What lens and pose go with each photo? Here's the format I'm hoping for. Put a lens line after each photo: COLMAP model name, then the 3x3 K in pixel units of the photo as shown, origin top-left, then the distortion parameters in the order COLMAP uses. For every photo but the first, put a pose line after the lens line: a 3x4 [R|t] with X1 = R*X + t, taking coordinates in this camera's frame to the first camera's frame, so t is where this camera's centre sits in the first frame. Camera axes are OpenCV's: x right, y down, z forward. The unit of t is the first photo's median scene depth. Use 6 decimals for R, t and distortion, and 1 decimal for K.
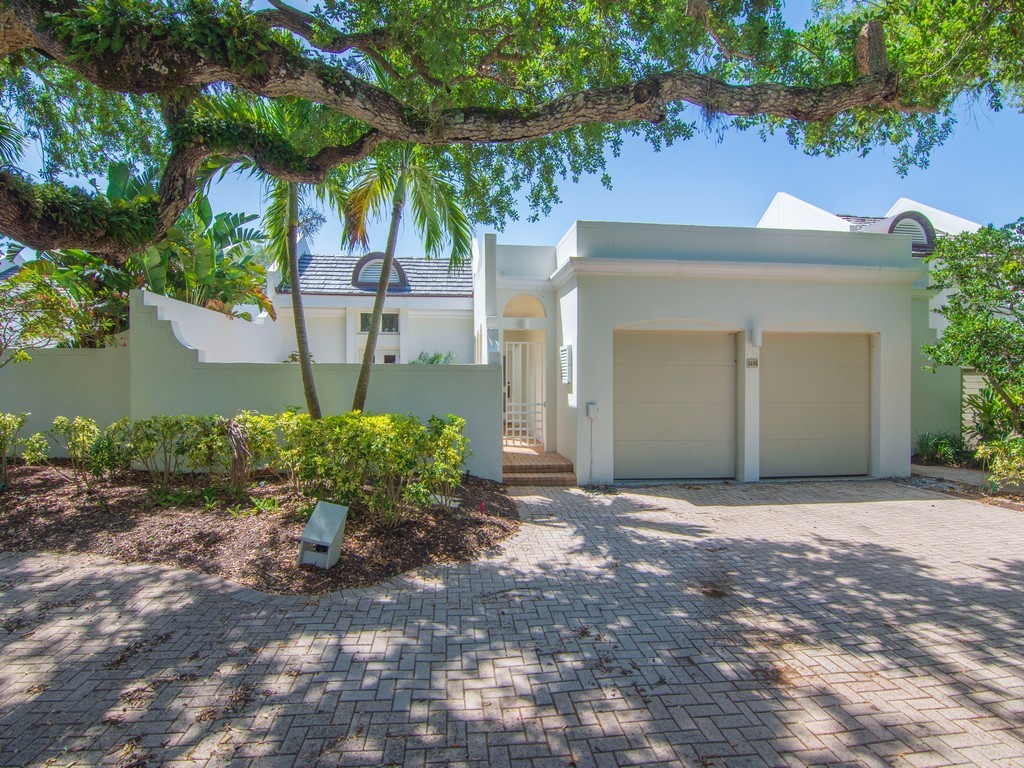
lens RADIAL K [[498.3, 0, 502.5], [0, 498.3, 381.0], [0, 0, 1]] dist [-0.006218, -0.000349]
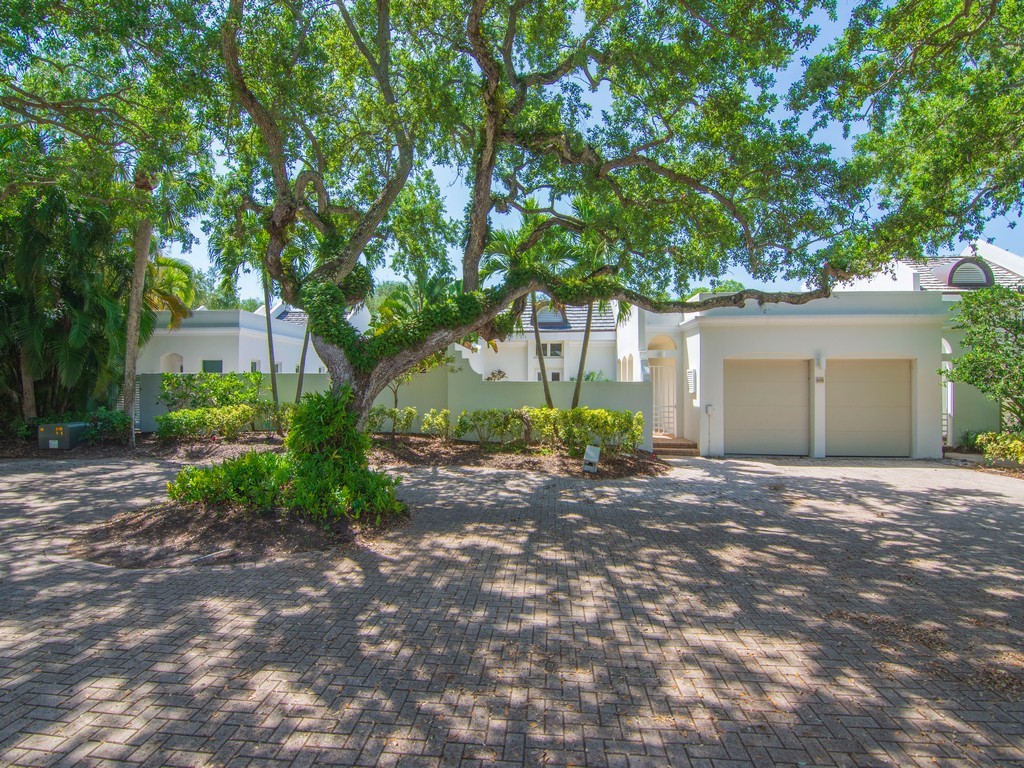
lens RADIAL K [[498.3, 0, 509.5], [0, 498.3, 380.6], [0, 0, 1]] dist [-0.006218, -0.000349]
pose [[0.984365, -0.000861, -0.176140, -0.165311], [-0.002530, 0.999816, -0.019029, -0.003219], [0.176124, 0.019177, 0.984181, -0.666722]]
